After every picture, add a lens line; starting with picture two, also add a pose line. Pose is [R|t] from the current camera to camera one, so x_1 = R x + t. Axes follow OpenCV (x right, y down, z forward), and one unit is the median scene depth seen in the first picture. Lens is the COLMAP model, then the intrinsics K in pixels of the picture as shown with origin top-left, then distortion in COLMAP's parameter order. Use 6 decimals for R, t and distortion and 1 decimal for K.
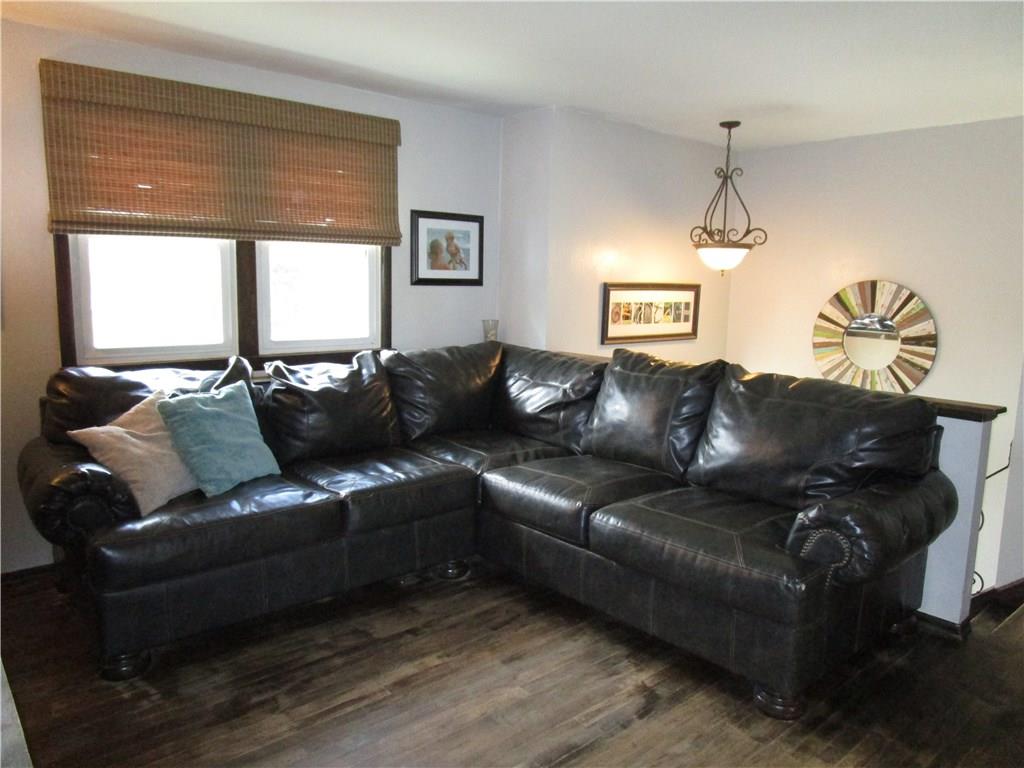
lens RADIAL K [[736.3, 0, 512.0], [0, 736.3, 384.0], [0, 0, 1]] dist [-0.008254, -0.005889]
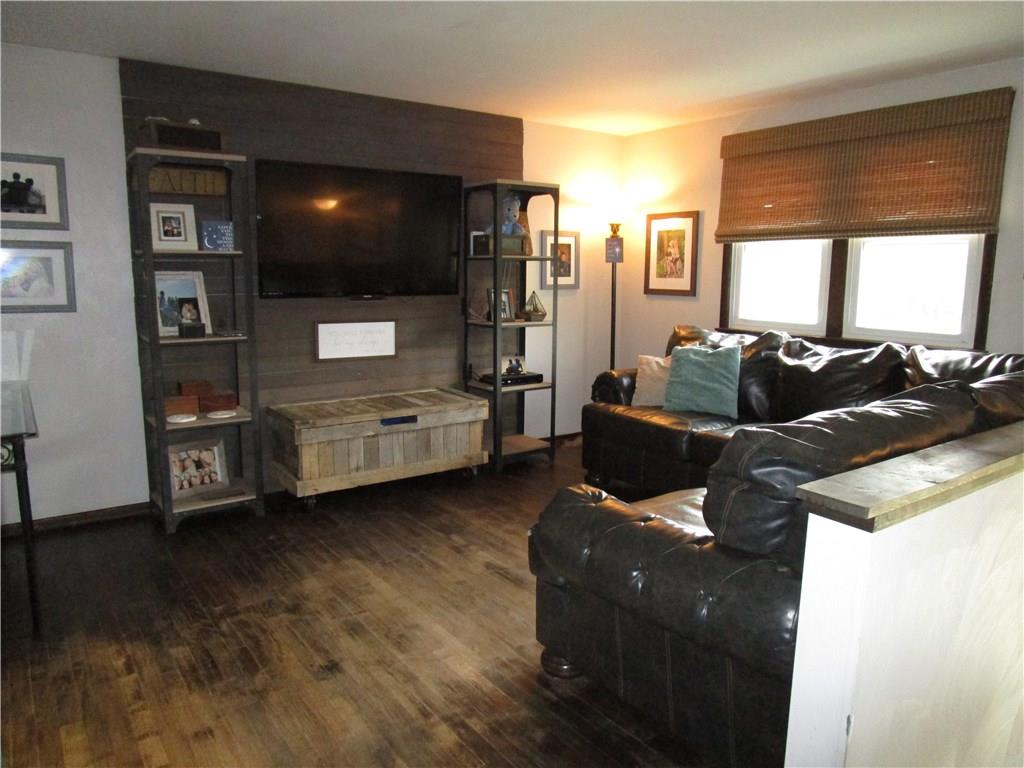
lens RADIAL K [[736.3, 0, 512.0], [0, 736.3, 384.0], [0, 0, 1]] dist [-0.008254, -0.005889]
pose [[-0.111079, 0.141918, -0.983626, 0.885823], [-0.144062, 0.976998, 0.157231, -0.076870], [0.983315, 0.159168, -0.088079, 0.620135]]
